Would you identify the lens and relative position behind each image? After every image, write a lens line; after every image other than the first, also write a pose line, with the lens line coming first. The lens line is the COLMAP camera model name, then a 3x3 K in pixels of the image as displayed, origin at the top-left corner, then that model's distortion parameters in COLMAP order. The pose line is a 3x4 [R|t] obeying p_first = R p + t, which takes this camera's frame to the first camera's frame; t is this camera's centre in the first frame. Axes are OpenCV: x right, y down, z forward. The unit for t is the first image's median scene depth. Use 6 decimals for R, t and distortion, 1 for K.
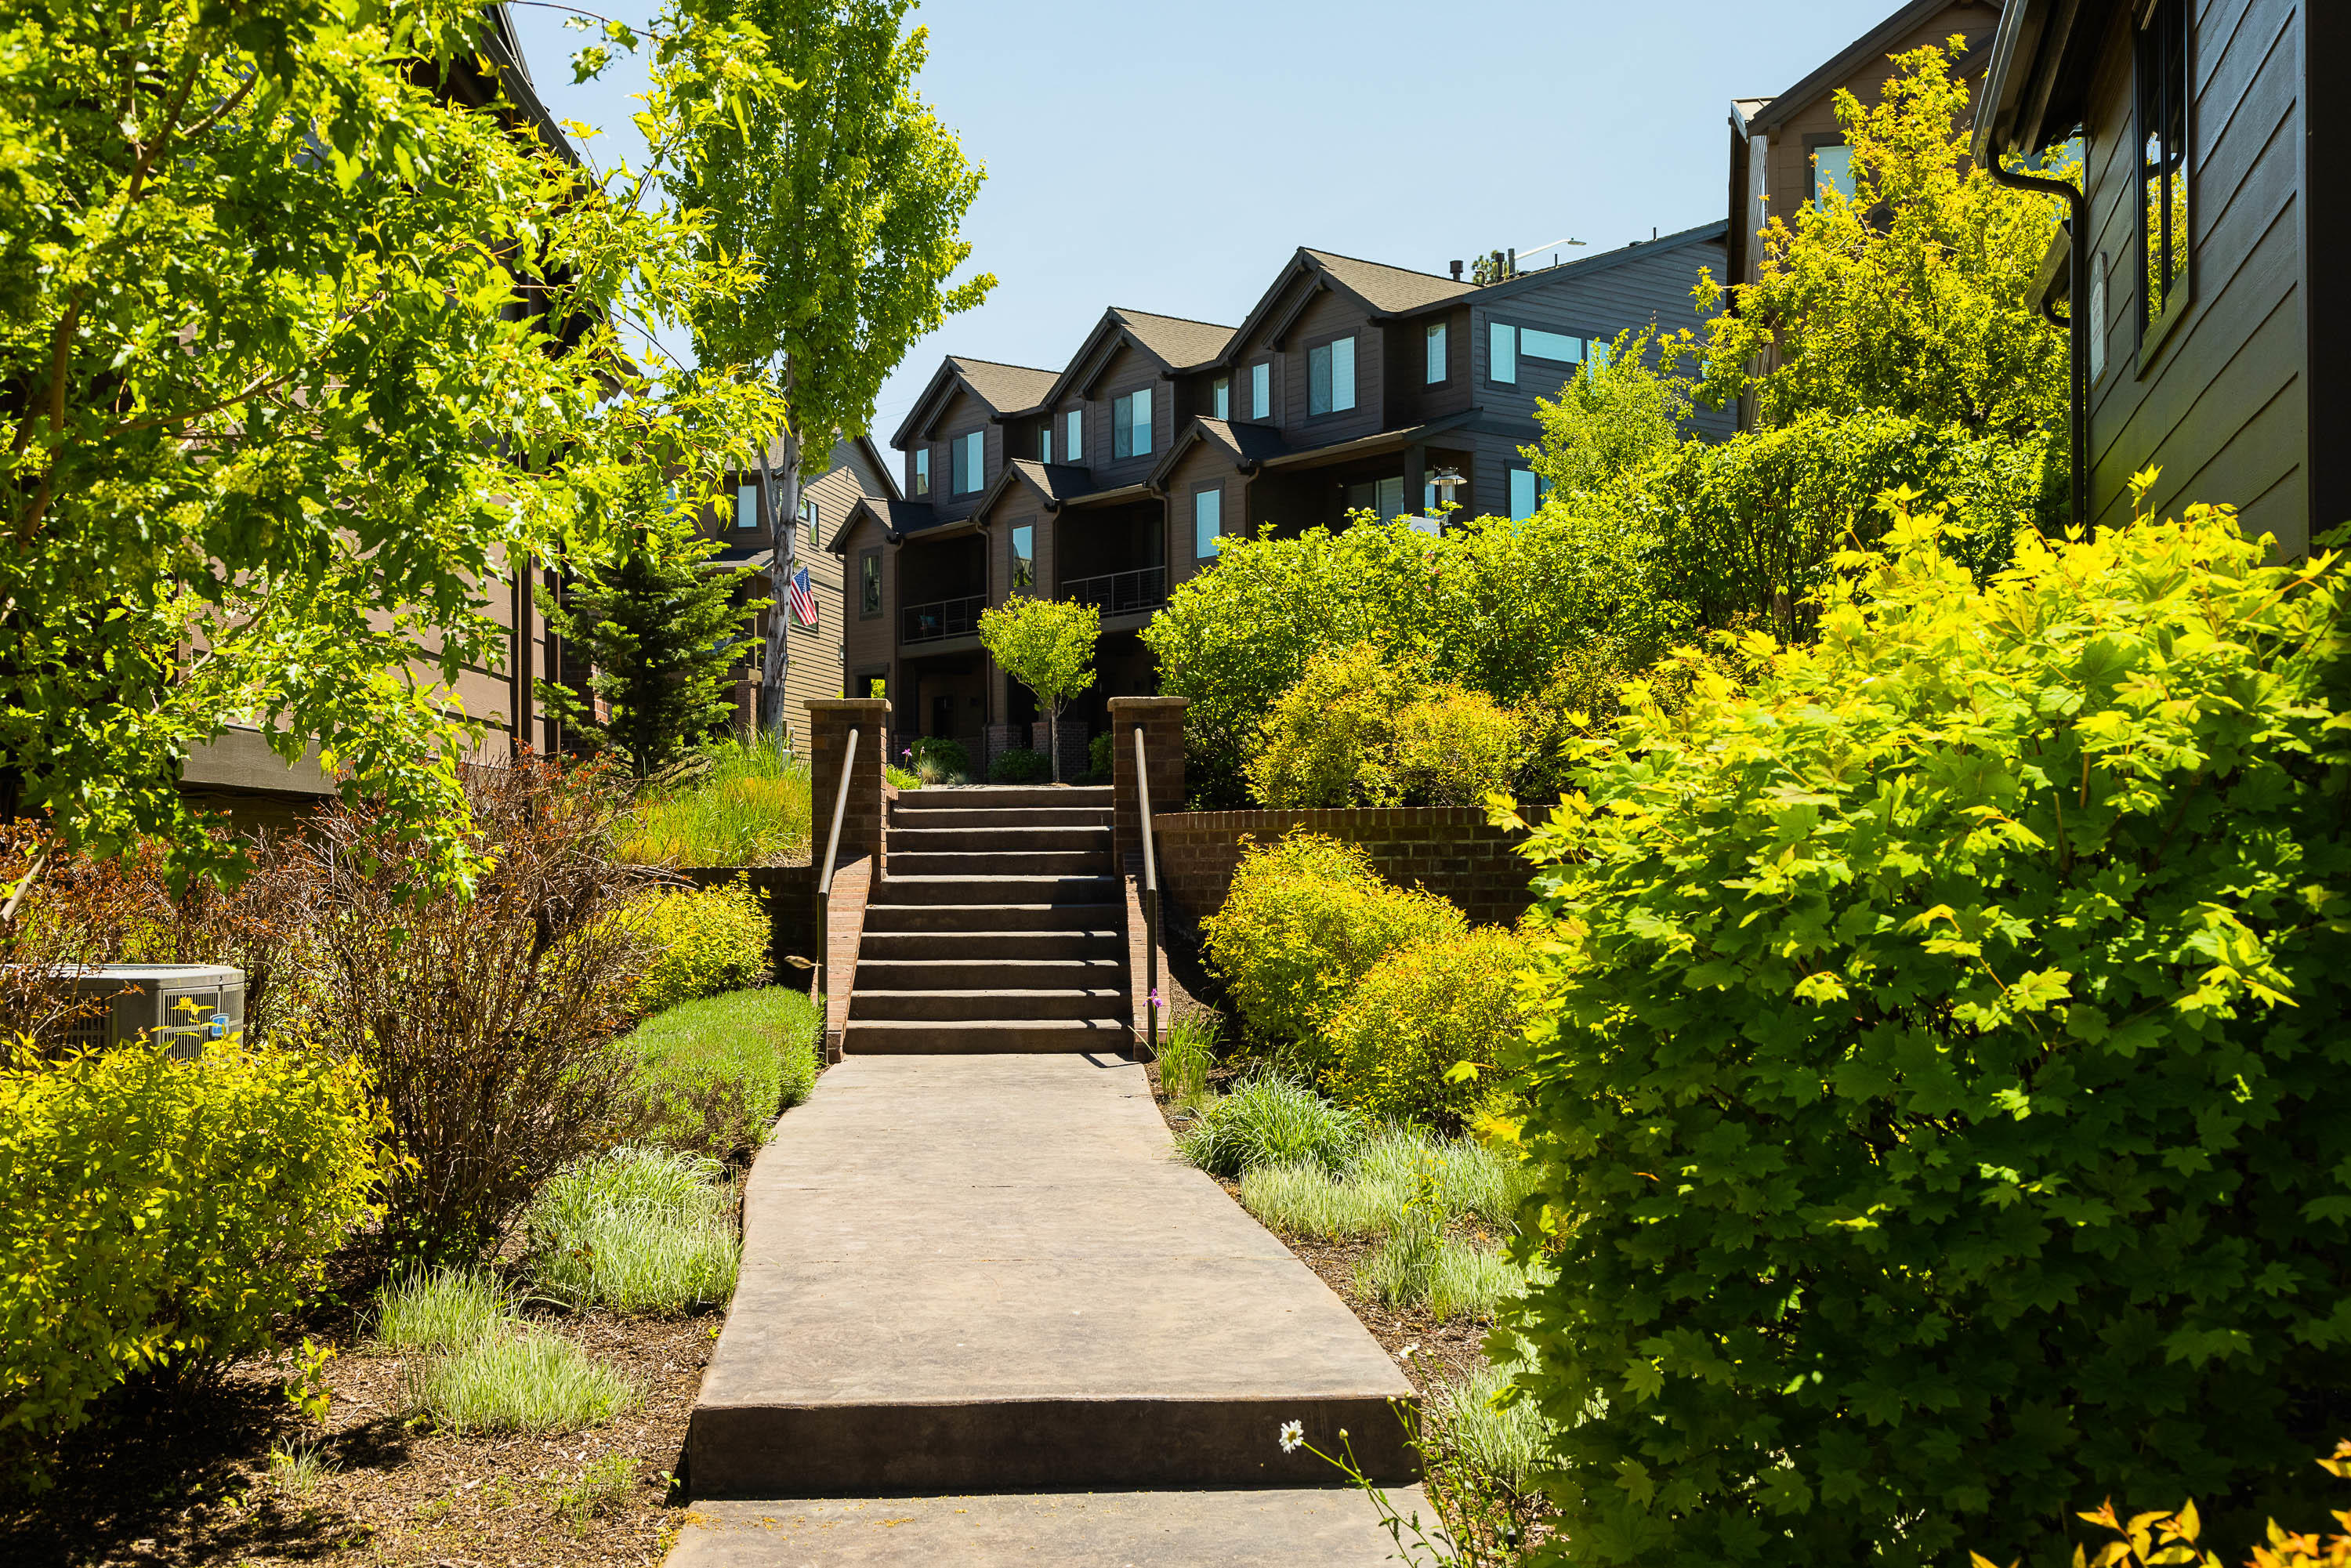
lens RADIAL K [[2324.4, 0, 1167.3], [0, 2324.4, 798.2], [0, 0, 1]] dist [0.033602, 0.000000]
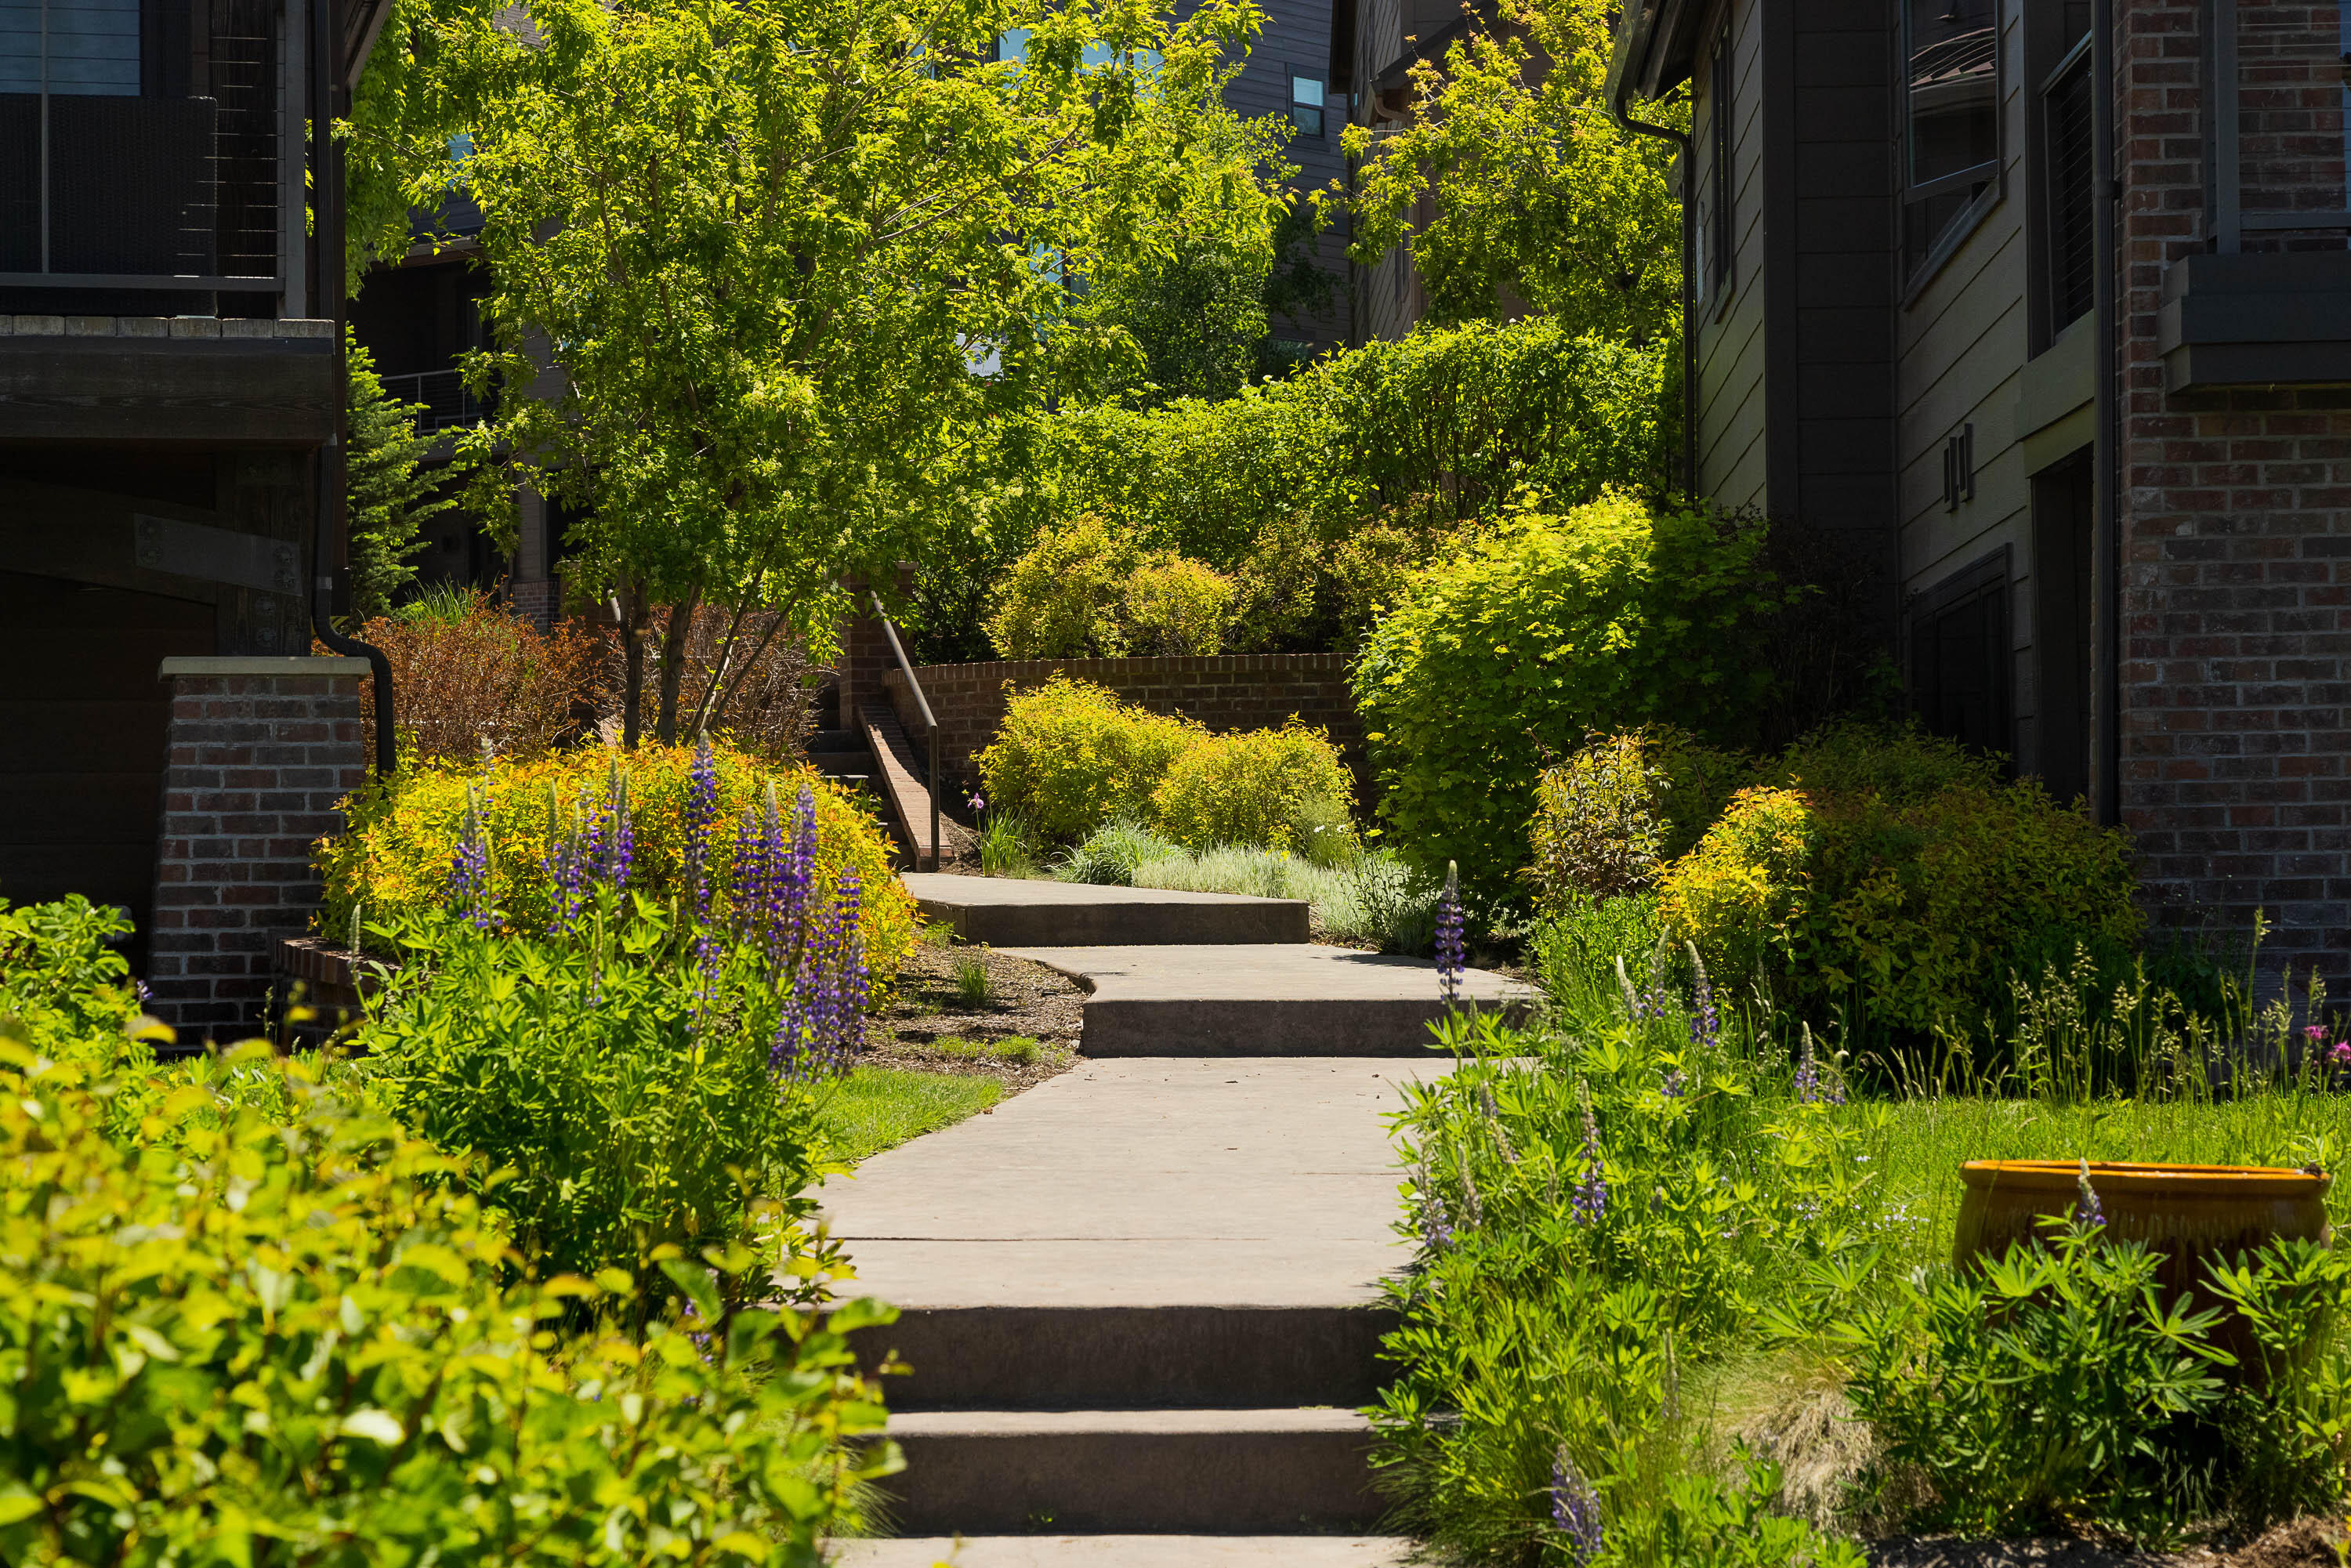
lens RADIAL K [[4776.2, 0, 1177.3], [0, 4776.2, 783.0], [0, 0, 1]] dist [-0.000247, 0.000000]
pose [[0.976383, -0.003955, 0.216012, -0.383120], [0.003659, 0.999992, 0.001772, 0.060690], [-0.216017, -0.000940, 0.976389, -1.293344]]
